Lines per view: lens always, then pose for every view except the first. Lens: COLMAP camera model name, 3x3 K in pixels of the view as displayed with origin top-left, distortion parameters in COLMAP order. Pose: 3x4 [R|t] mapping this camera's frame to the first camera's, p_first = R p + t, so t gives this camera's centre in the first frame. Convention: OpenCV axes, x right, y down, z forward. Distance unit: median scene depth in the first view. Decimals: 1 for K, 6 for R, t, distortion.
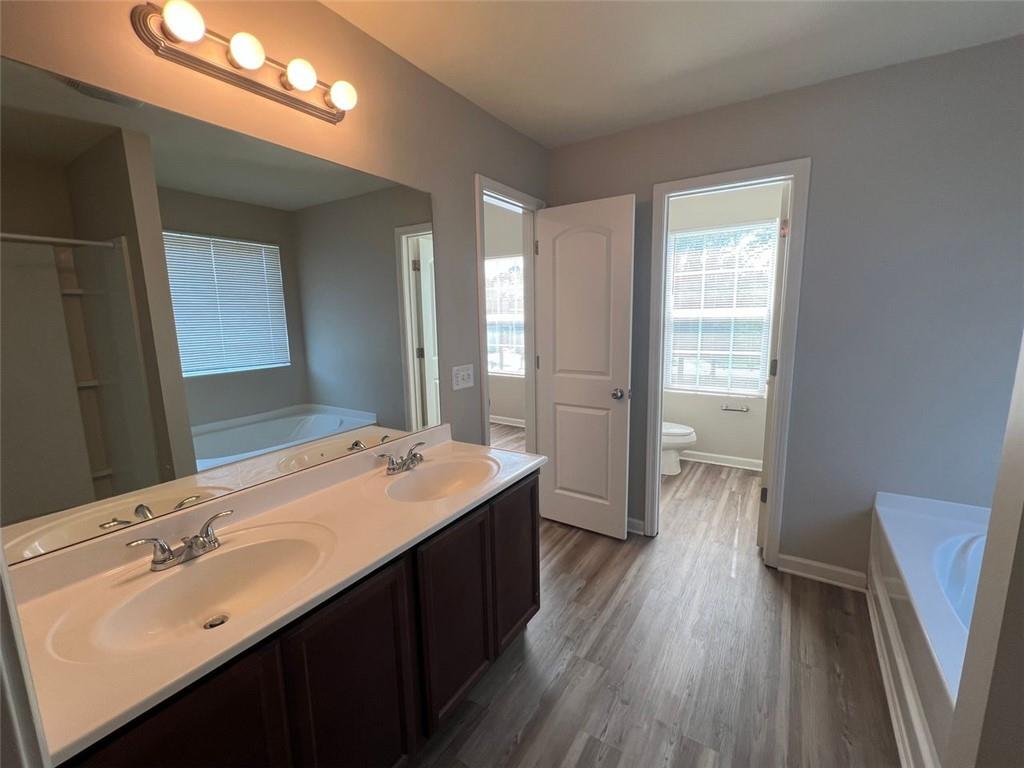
lens RADIAL K [[431.6, 0, 511.7], [0, 431.6, 382.0], [0, 0, 1]] dist [0.004750, 0.000476]
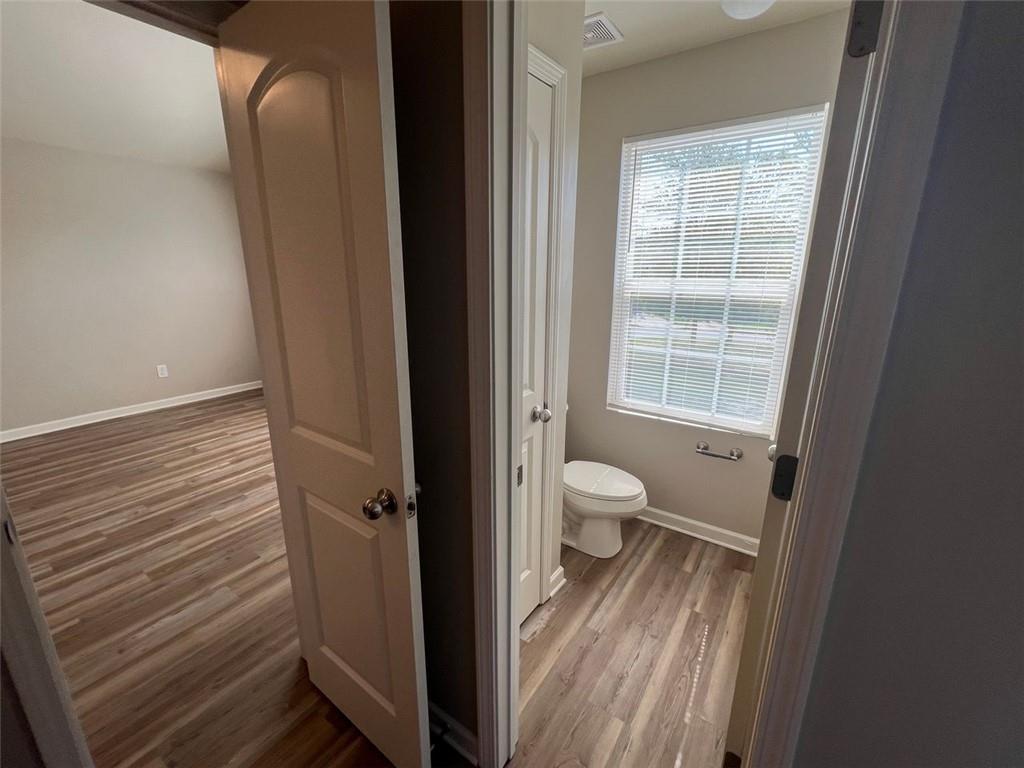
lens RADIAL K [[431.6, 0, 509.5], [0, 431.6, 384.6], [0, 0, 1]] dist [0.004750, 0.000476]
pose [[0.998769, 0.032833, -0.037181, 0.257390], [-0.028824, 0.994196, 0.103650, -0.085615], [0.040368, -0.102451, 0.993919, 0.424237]]
